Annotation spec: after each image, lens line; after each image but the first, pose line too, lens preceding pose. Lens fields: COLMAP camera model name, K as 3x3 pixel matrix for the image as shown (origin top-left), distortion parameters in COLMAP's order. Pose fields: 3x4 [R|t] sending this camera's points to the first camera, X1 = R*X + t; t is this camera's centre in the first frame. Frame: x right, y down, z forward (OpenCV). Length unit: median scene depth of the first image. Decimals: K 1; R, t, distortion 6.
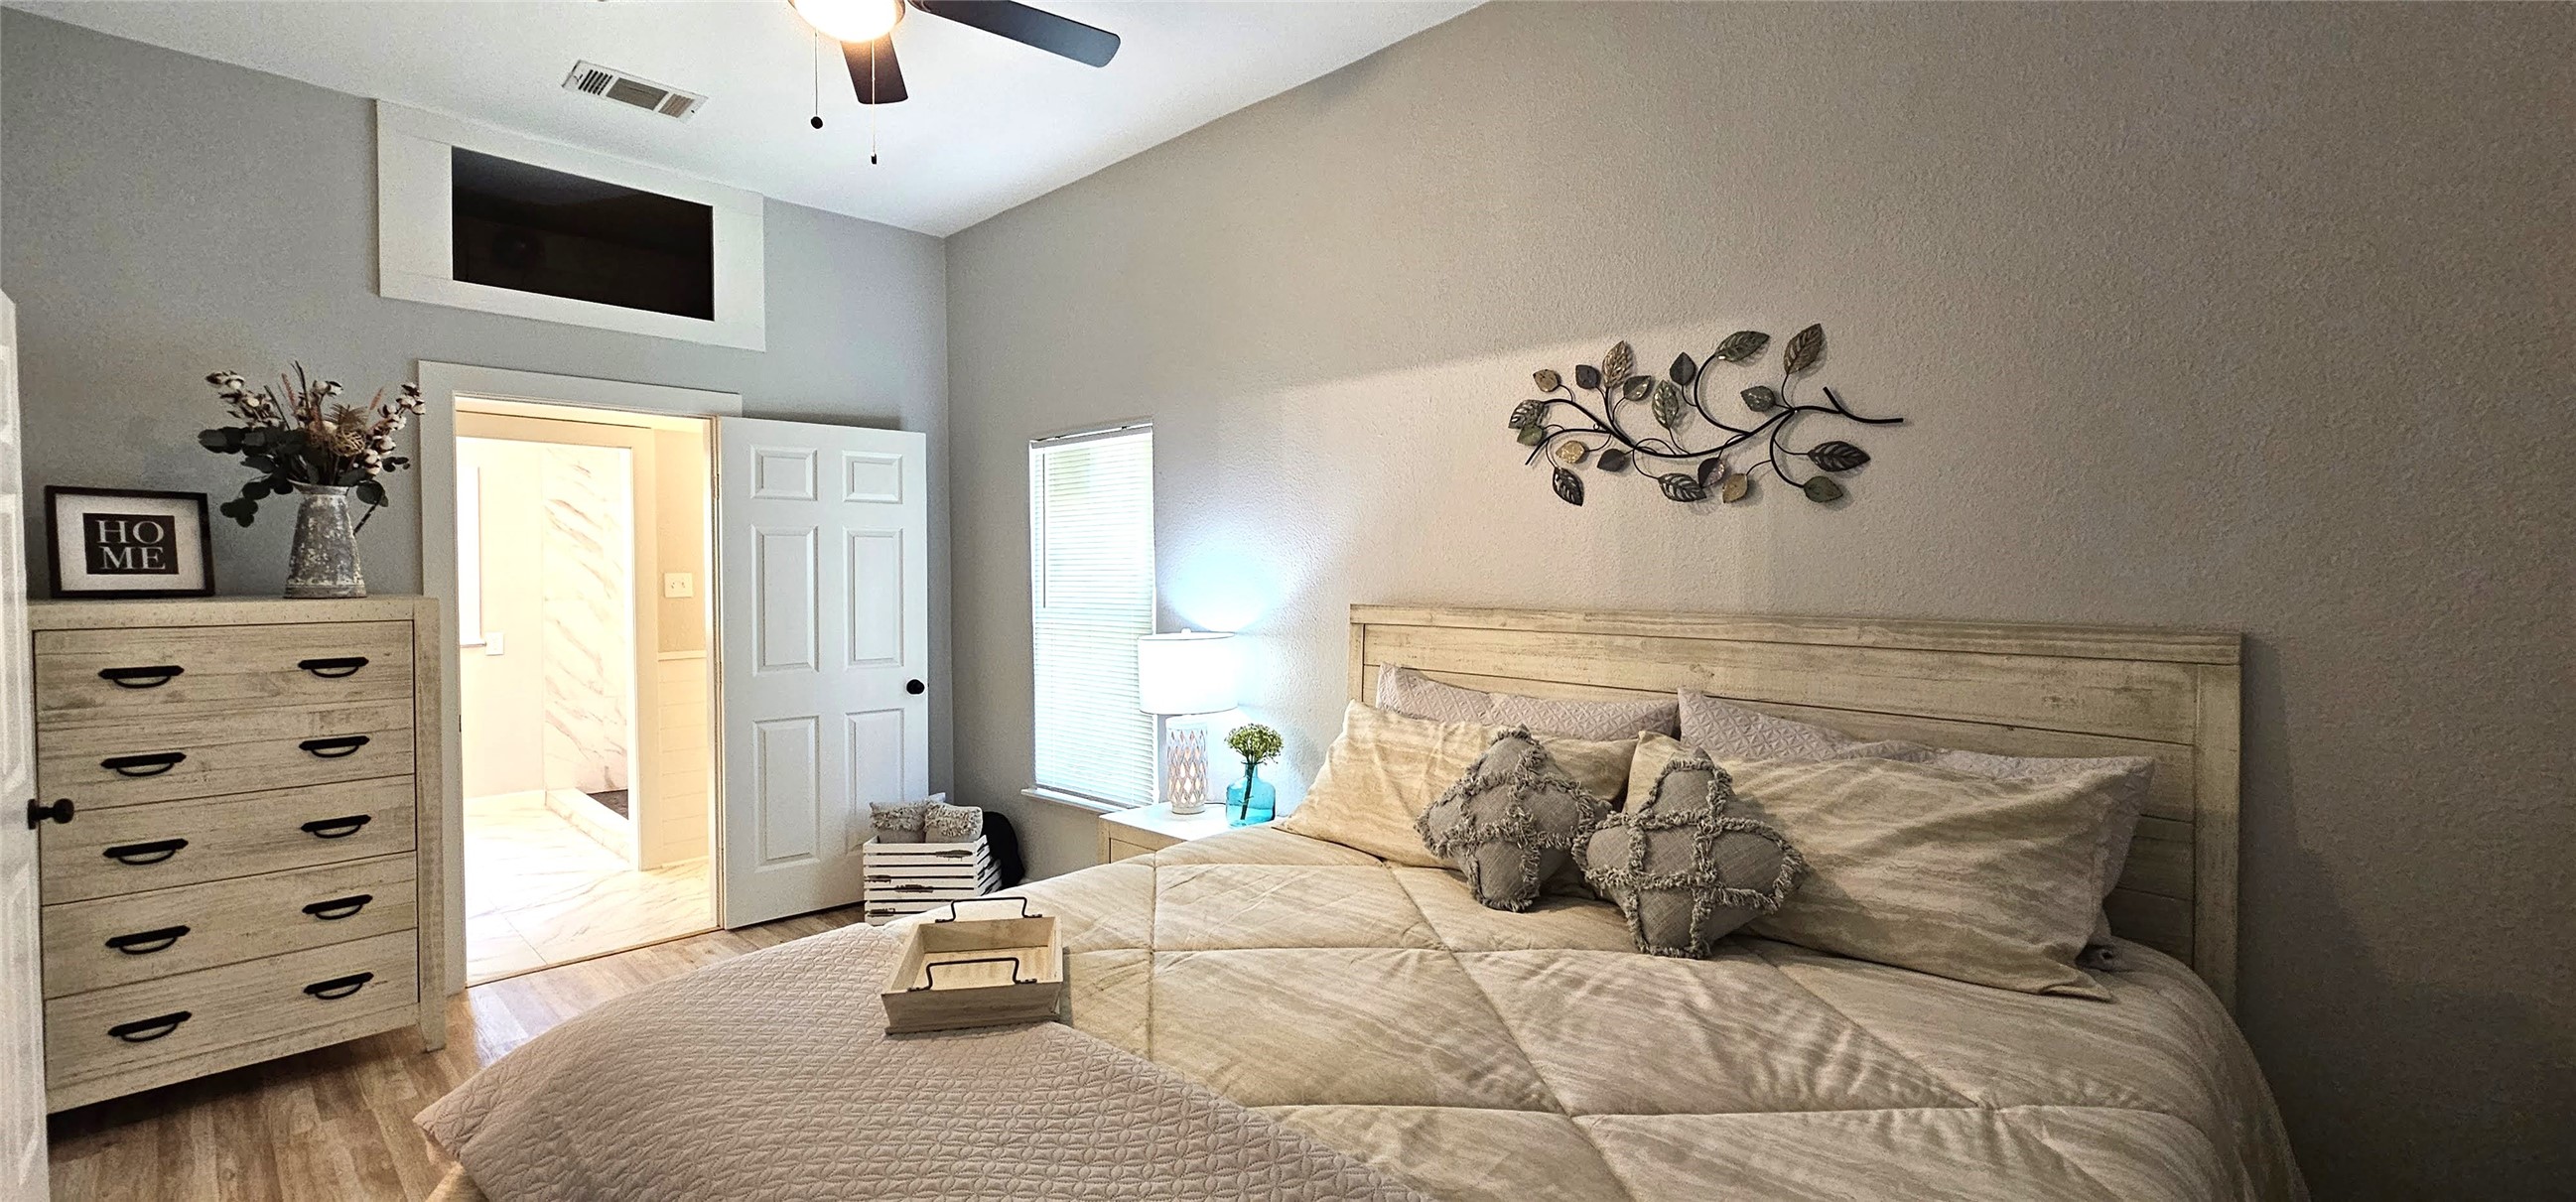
lens RADIAL K [[1068.5, 0, 1300.4], [0, 1068.5, 590.1], [0, 0, 1]] dist [0.001552, 0.000481]
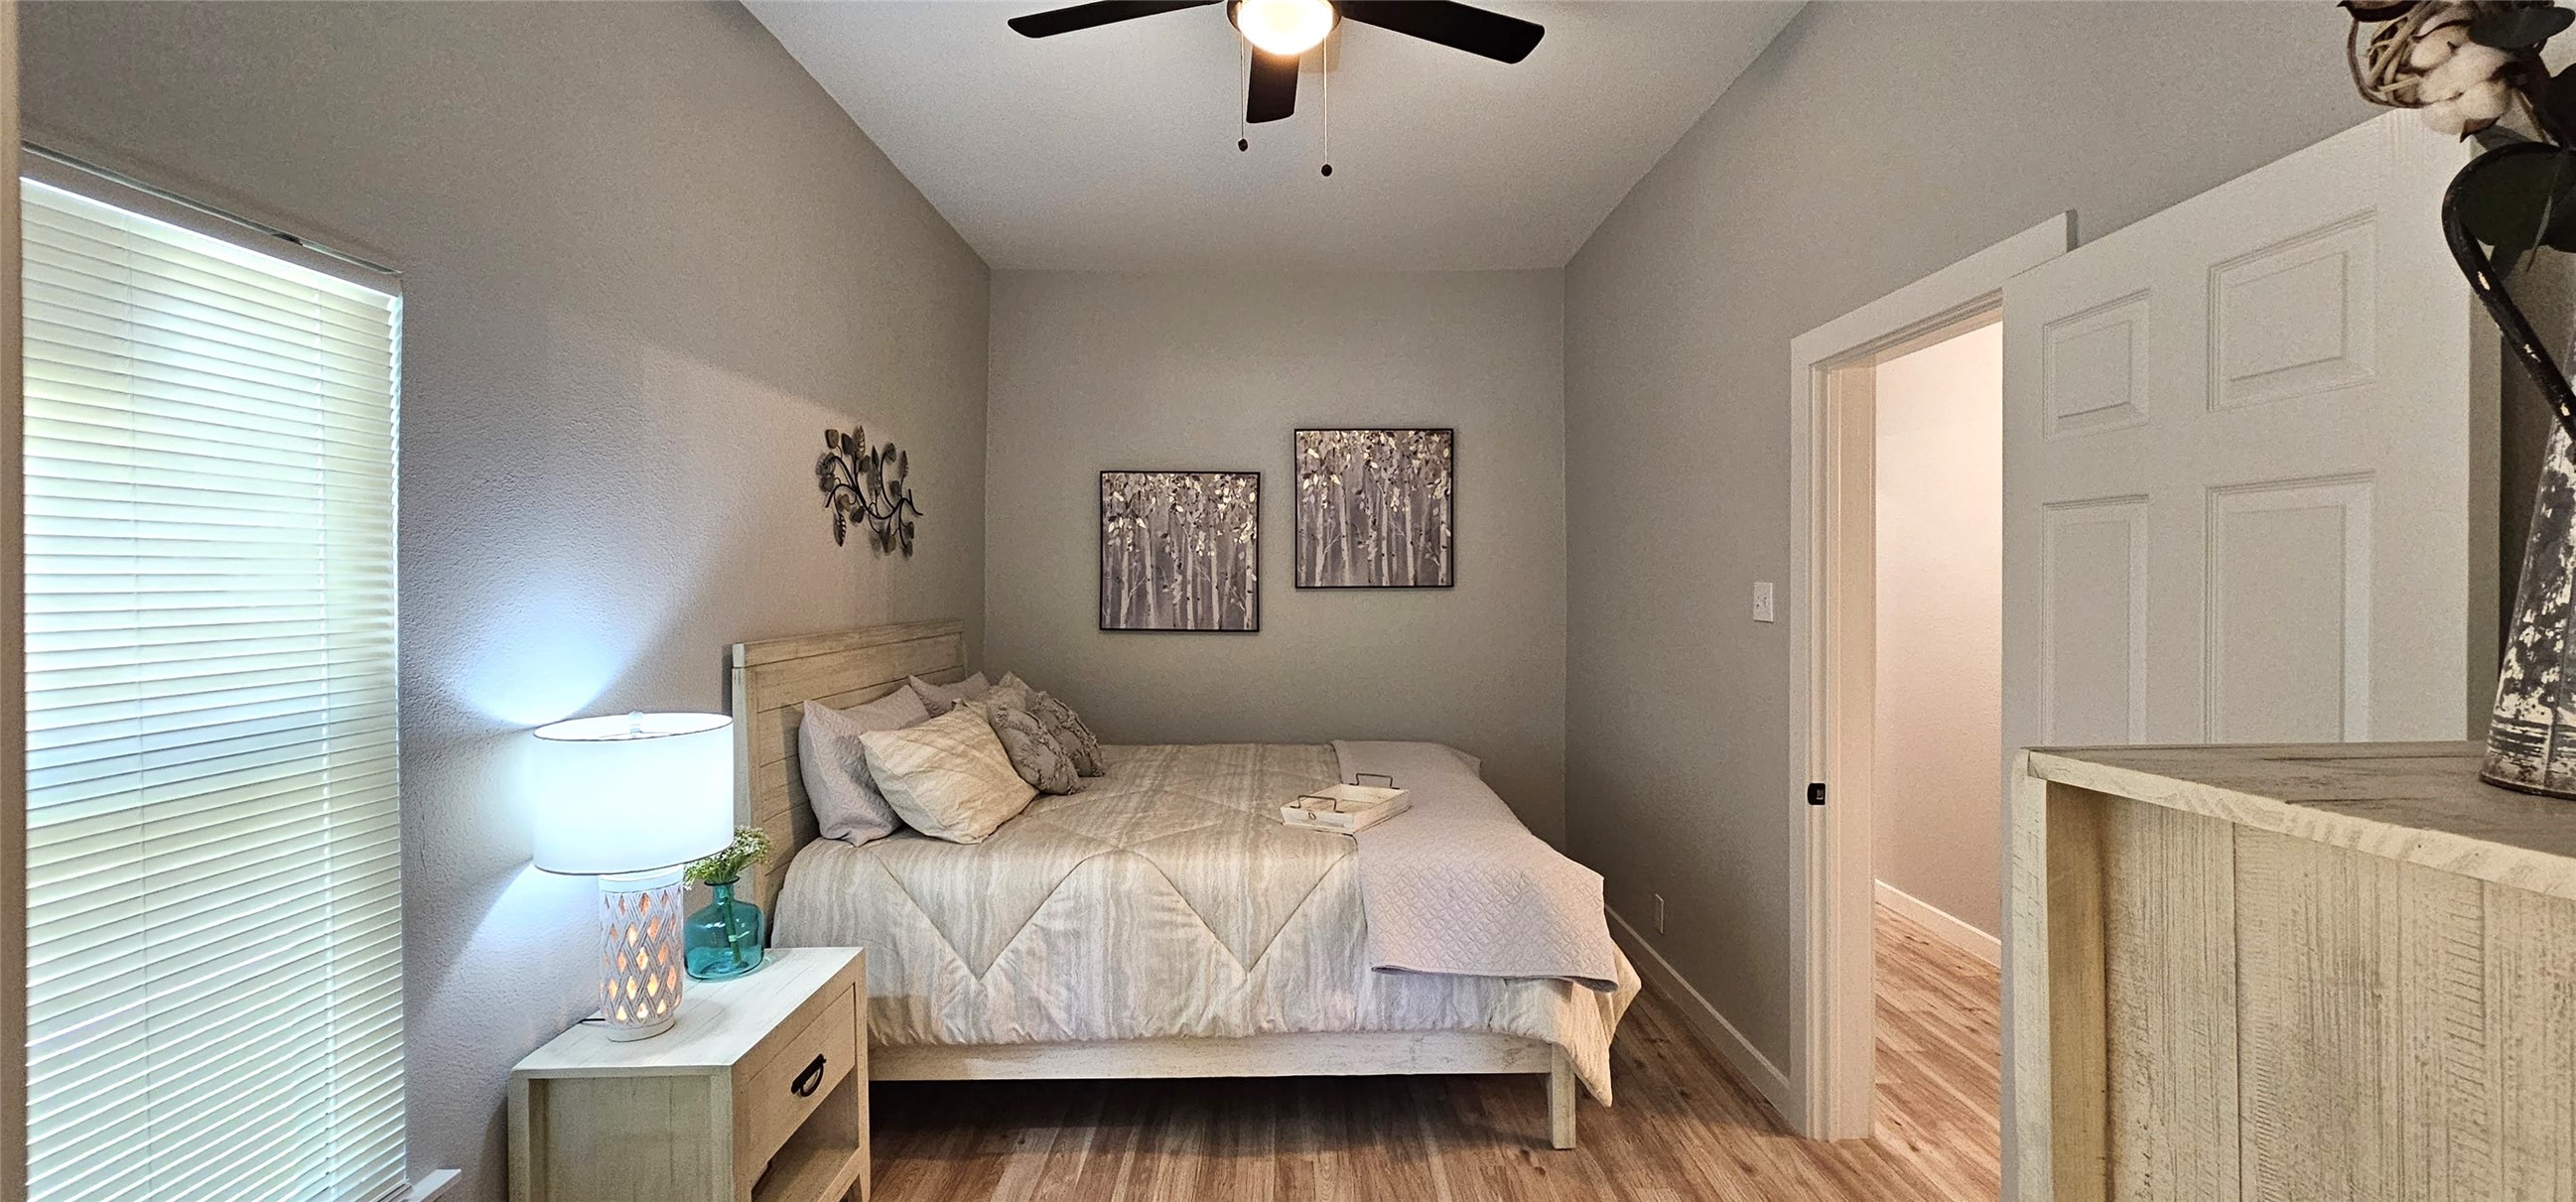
lens RADIAL K [[1068.5, 0, 1329.9], [0, 1068.5, 592.3], [0, 0, 1]] dist [0.001552, 0.000481]
pose [[-0.714765, -0.002487, 0.699361, -0.913134], [0.019857, 0.999518, 0.023849, -0.040222], [-0.699083, 0.030933, -0.714371, 1.353391]]
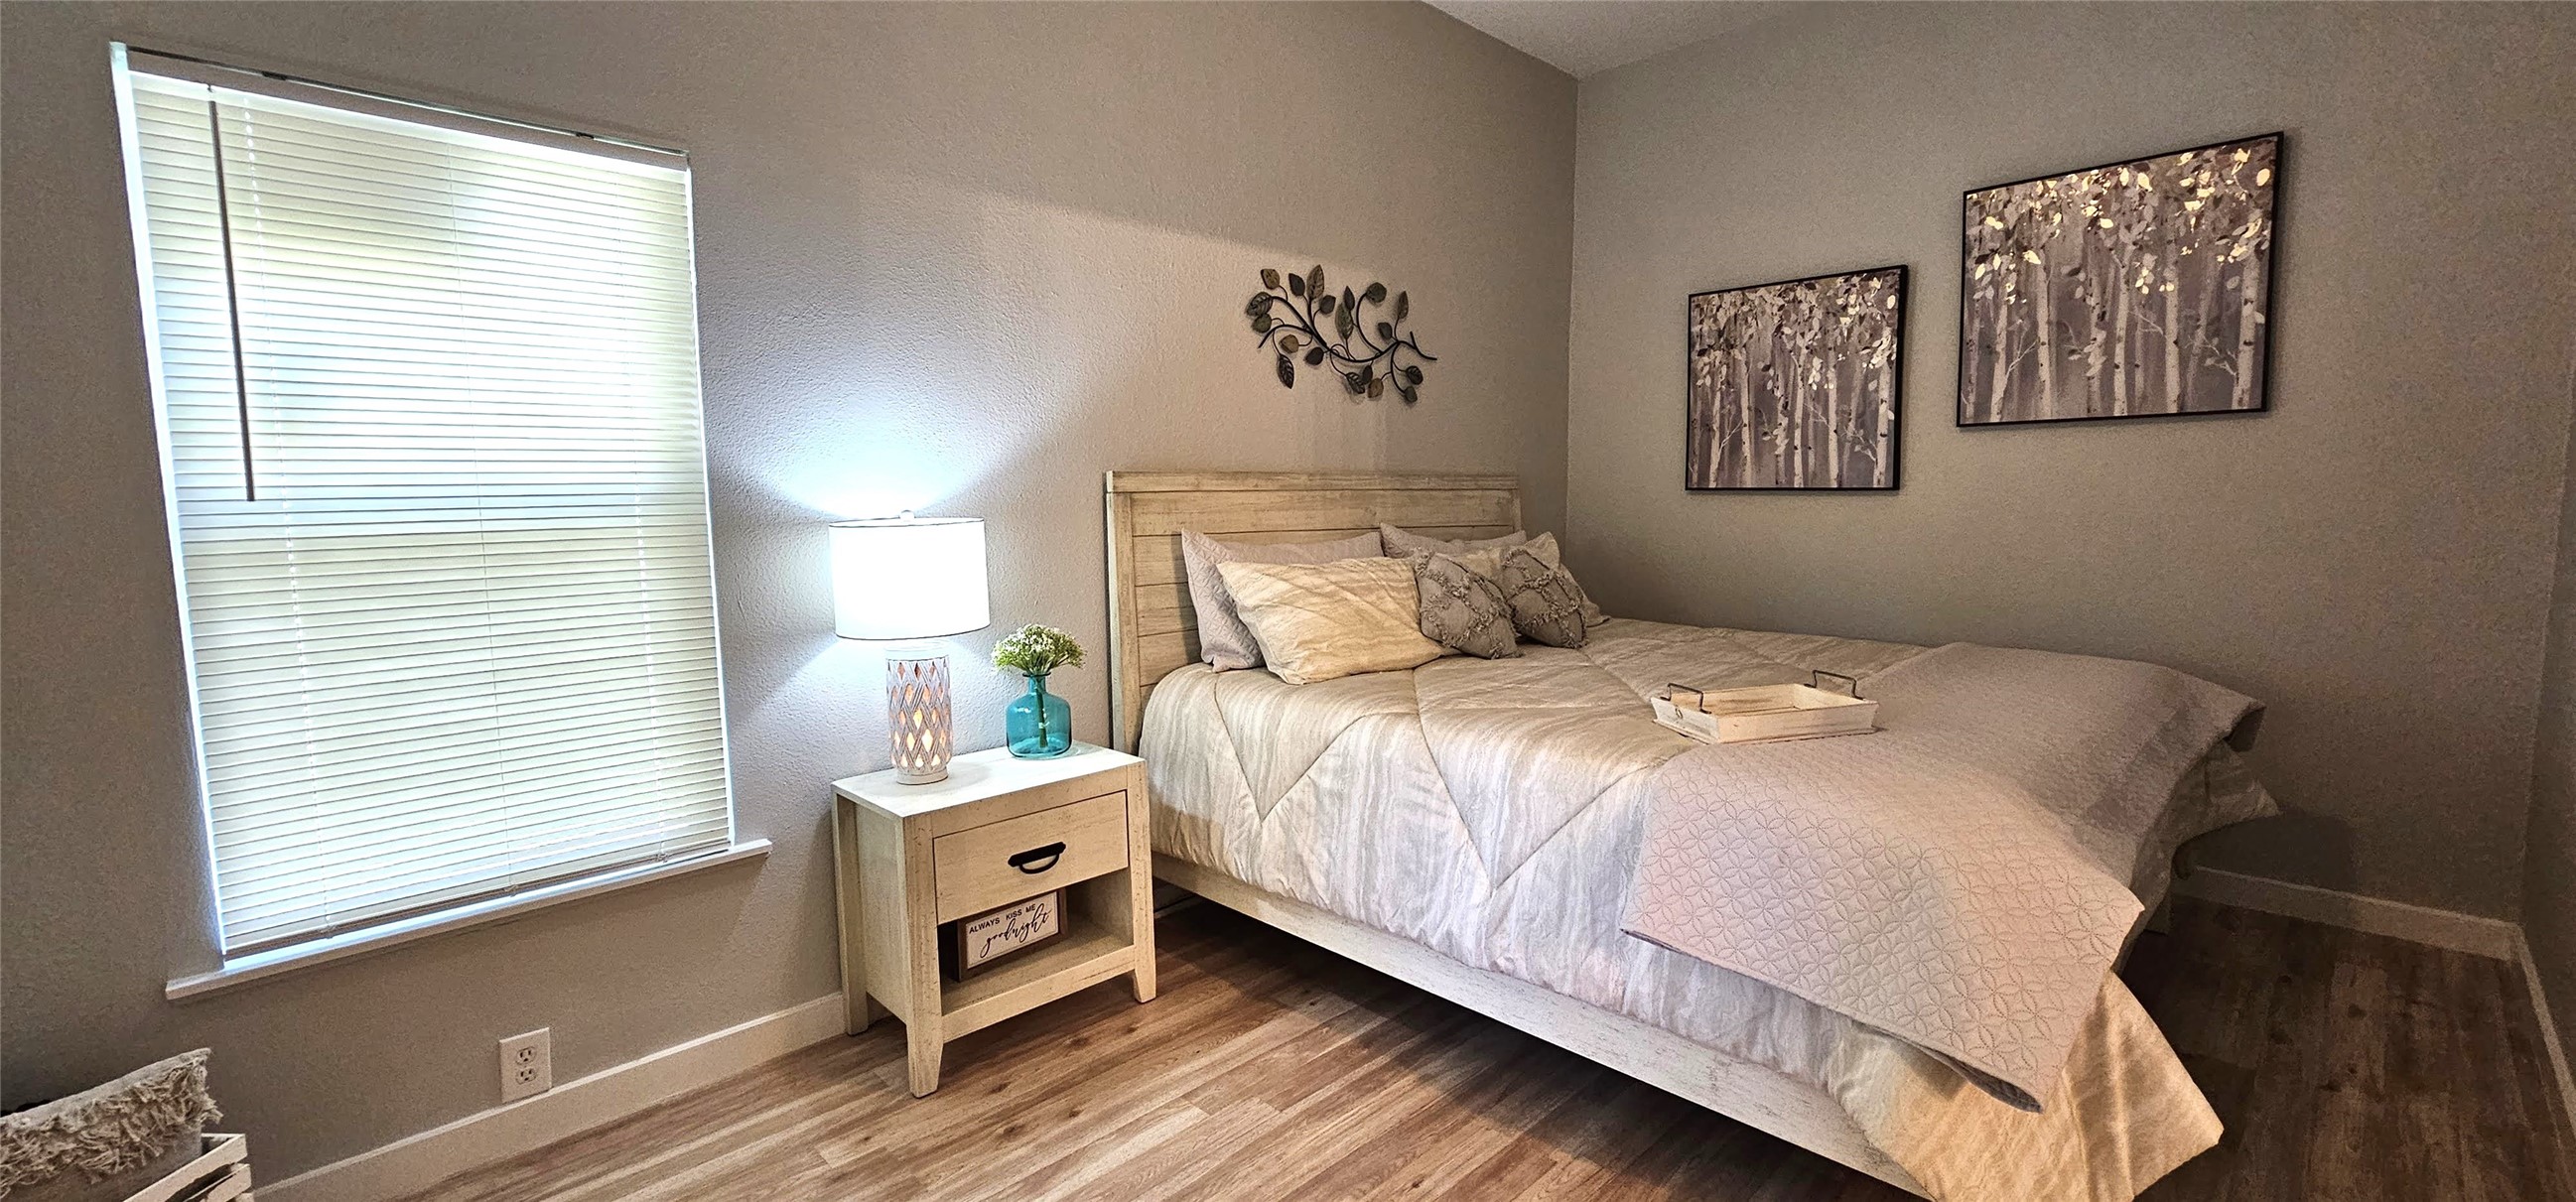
lens RADIAL K [[1068.5, 0, 1298.9], [0, 1068.5, 591.6], [0, 0, 1]] dist [0.001552, 0.000481]
pose [[0.038559, -0.088817, 0.995301, -0.907332], [0.036666, 0.995497, 0.087414, 0.043858], [-0.998583, 0.033123, 0.041642, 0.859932]]
